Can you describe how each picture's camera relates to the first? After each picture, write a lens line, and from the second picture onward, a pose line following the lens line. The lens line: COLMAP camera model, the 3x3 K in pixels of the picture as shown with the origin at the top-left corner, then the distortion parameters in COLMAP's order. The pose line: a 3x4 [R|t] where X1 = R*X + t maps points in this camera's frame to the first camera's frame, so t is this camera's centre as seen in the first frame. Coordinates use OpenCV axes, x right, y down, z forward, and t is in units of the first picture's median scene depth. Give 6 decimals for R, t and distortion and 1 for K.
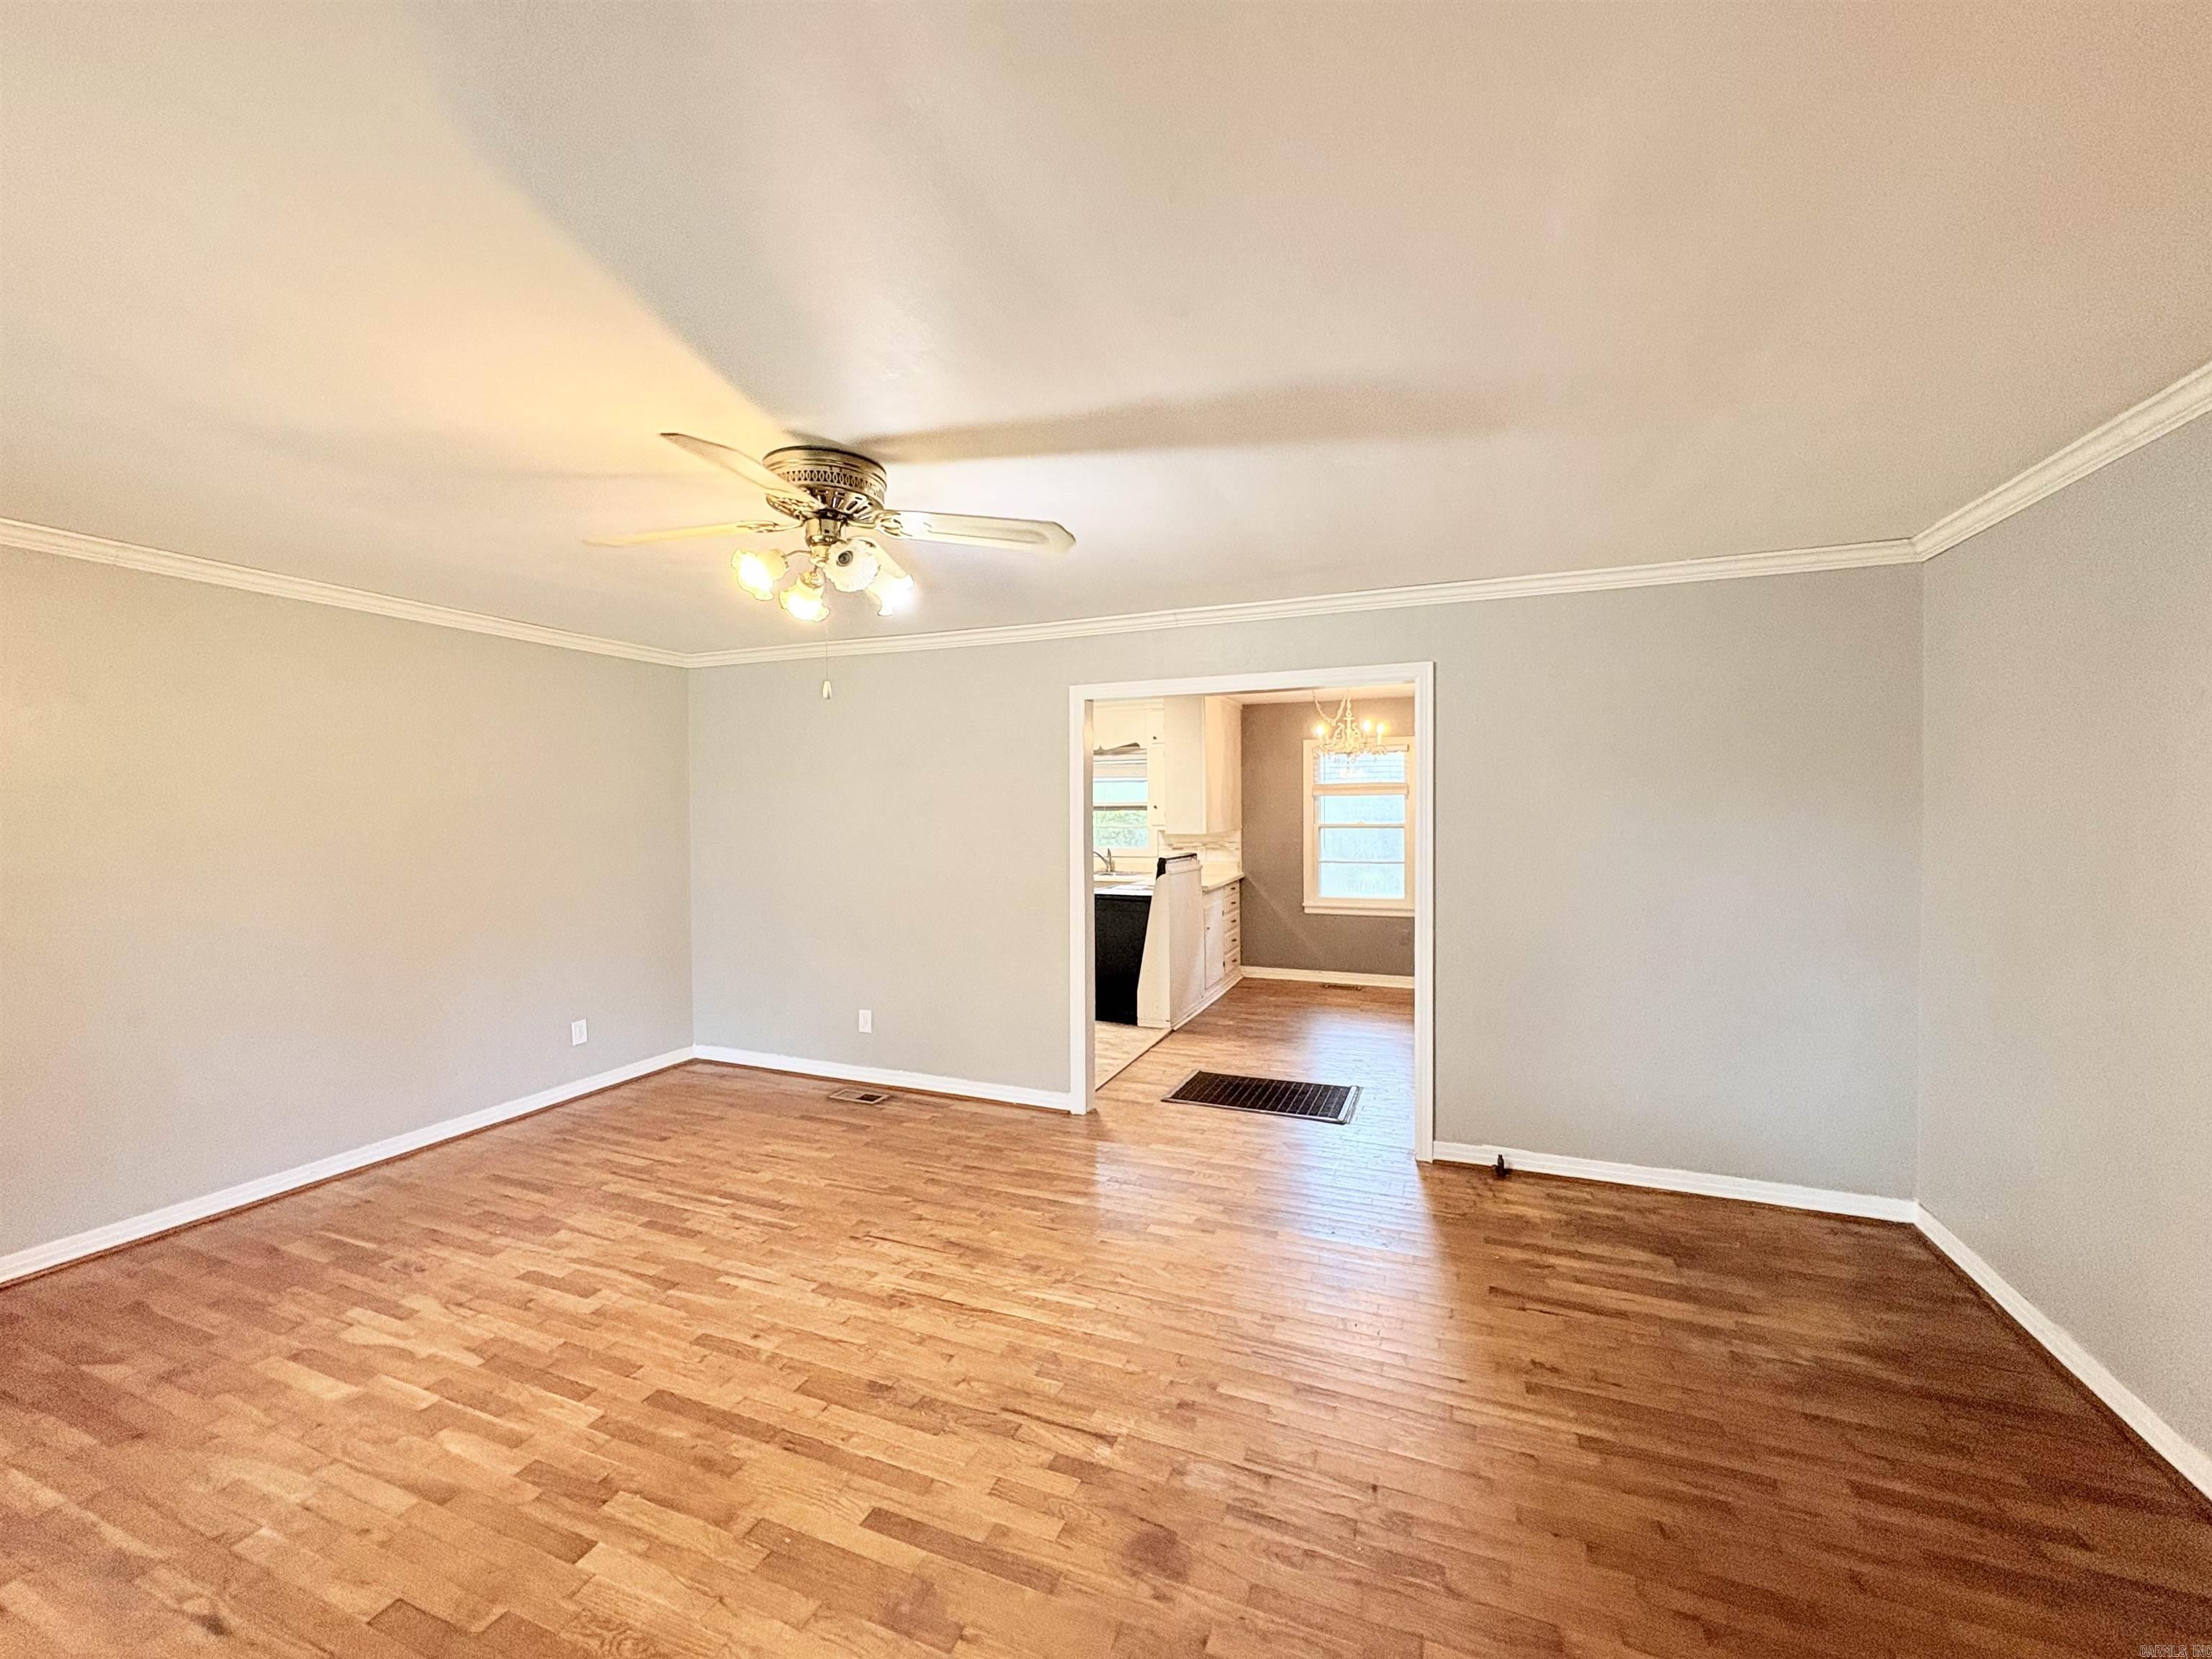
lens RADIAL K [[883.0, 0, 1105.2], [0, 883.0, 822.9], [0, 0, 1]] dist [0.002509, -0.000204]
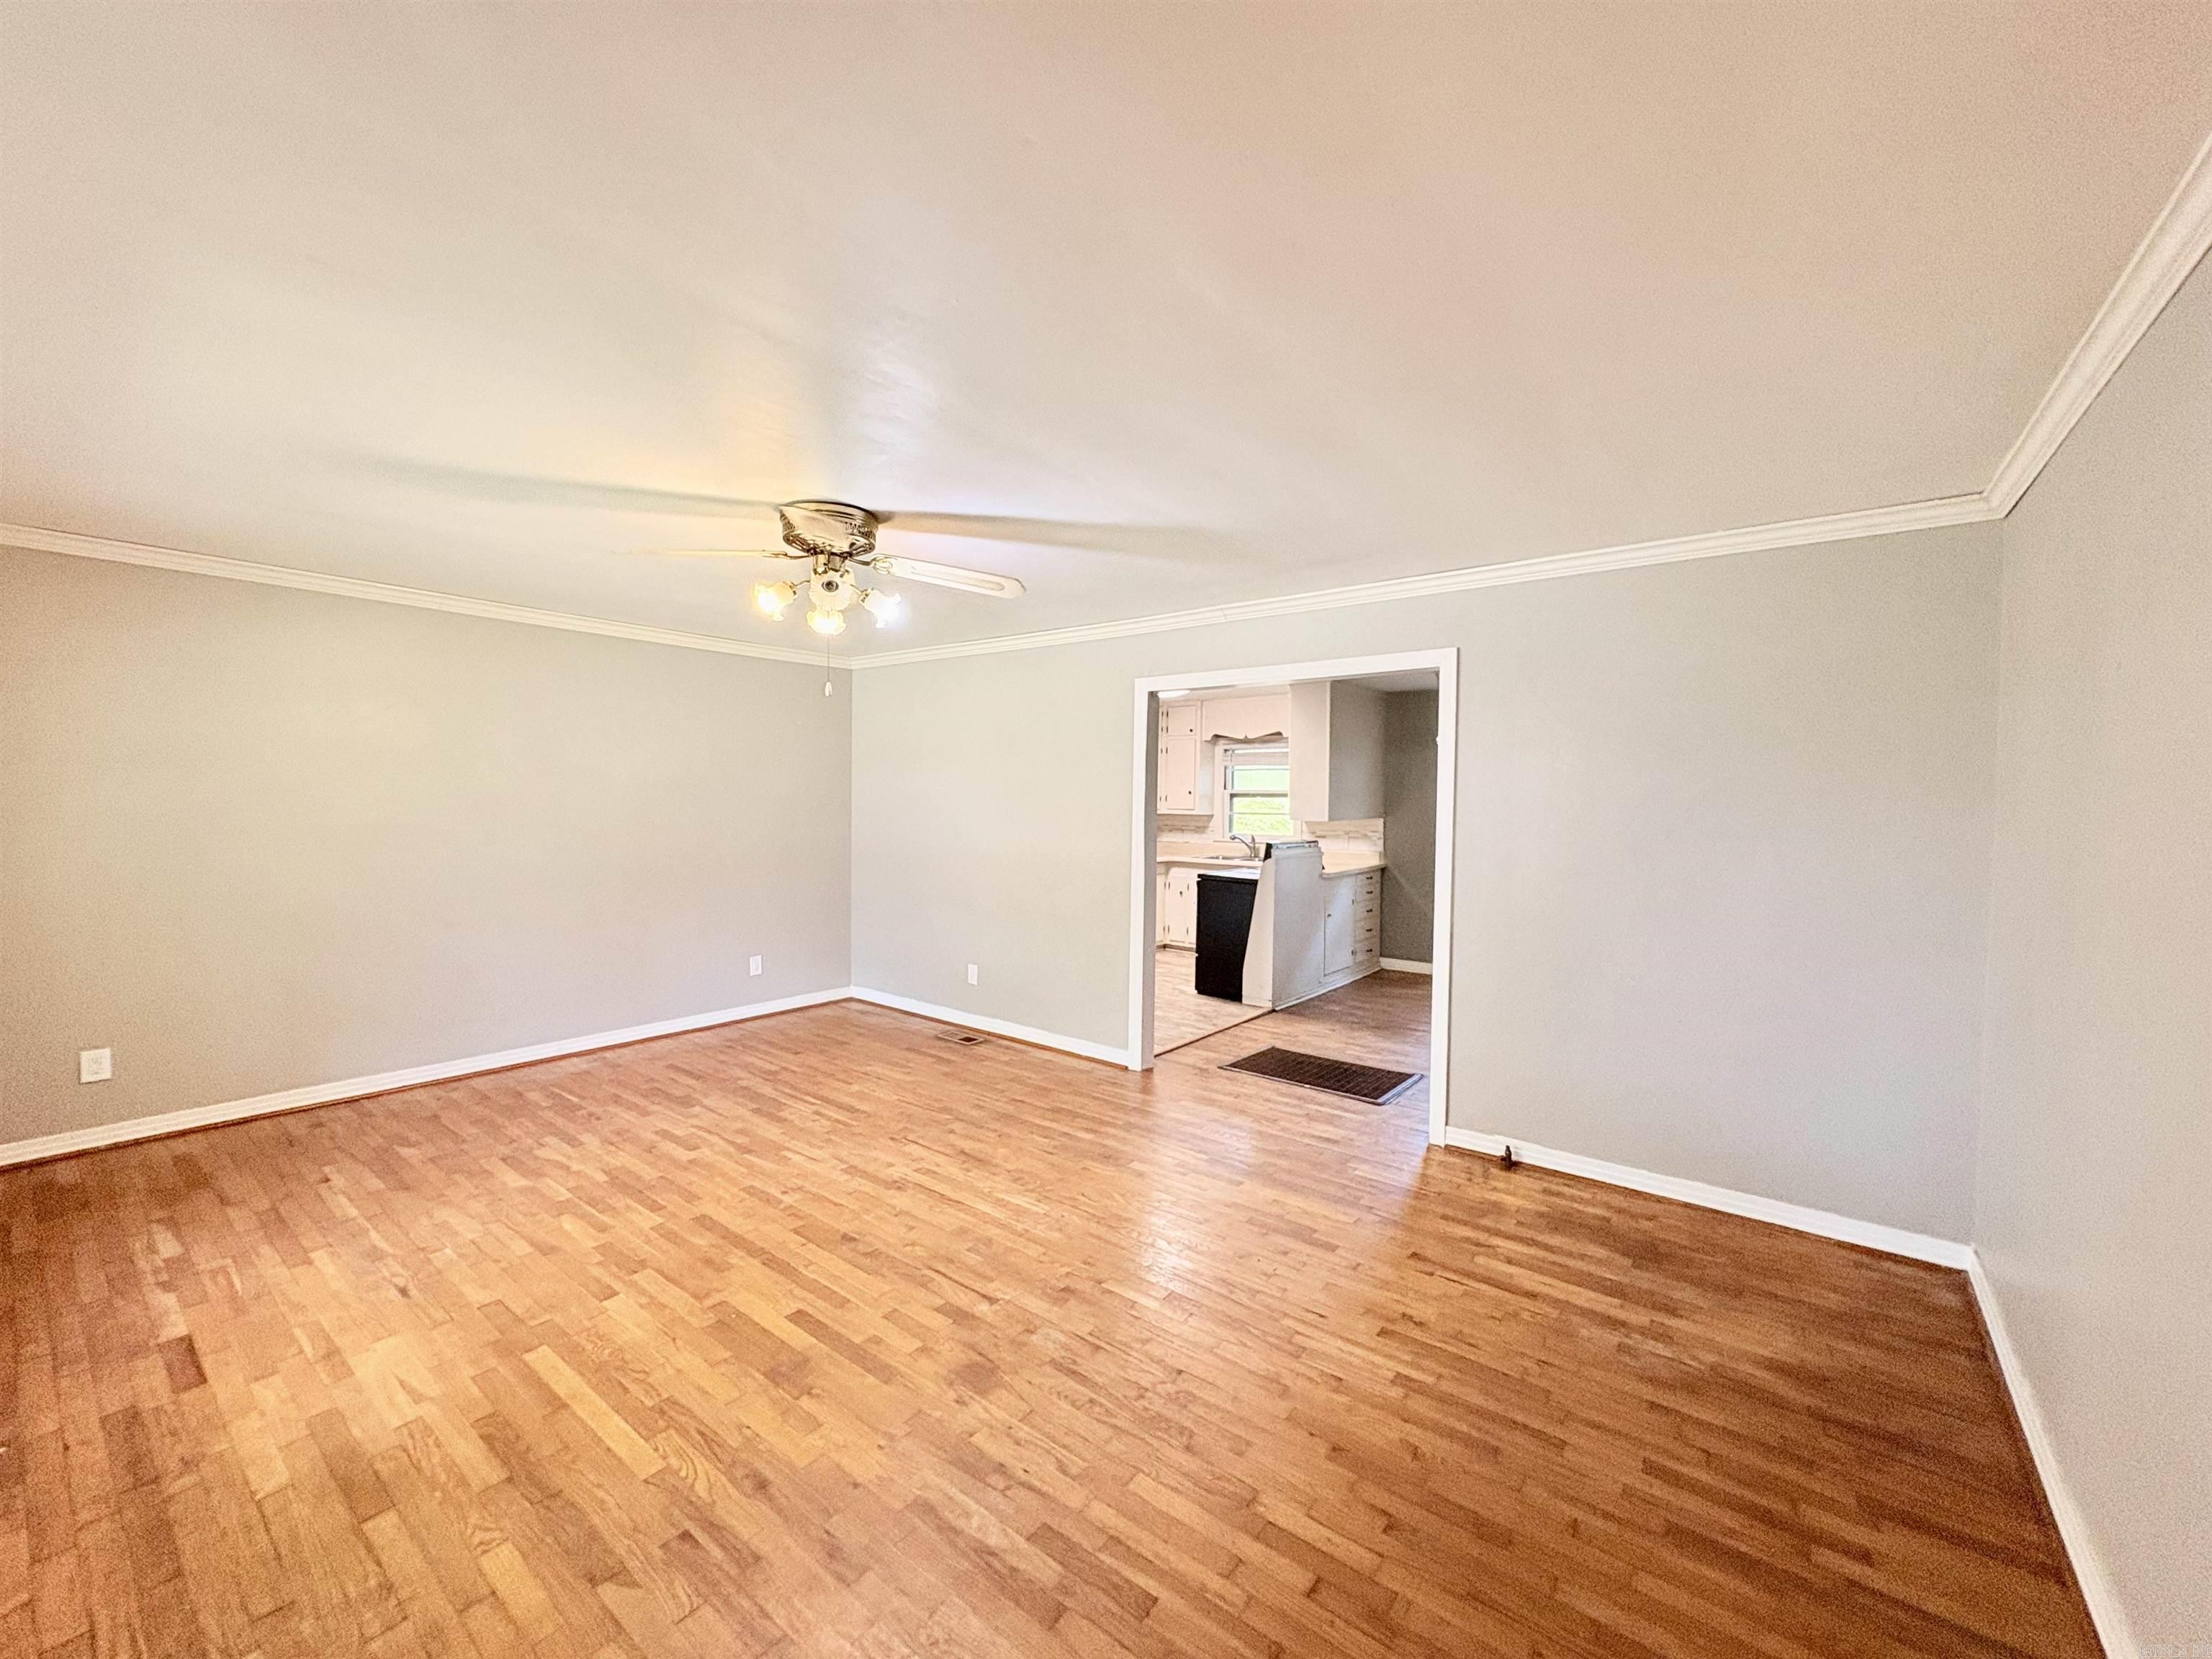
lens RADIAL K [[883.0, 0, 1107.8], [0, 883.0, 826.7], [0, 0, 1]] dist [0.002509, -0.000204]
pose [[0.960600, 0.025412, -0.276770, 0.360135], [-0.021094, 0.999605, 0.018568, 0.011558], [0.277133, -0.011998, 0.960757, -0.092400]]
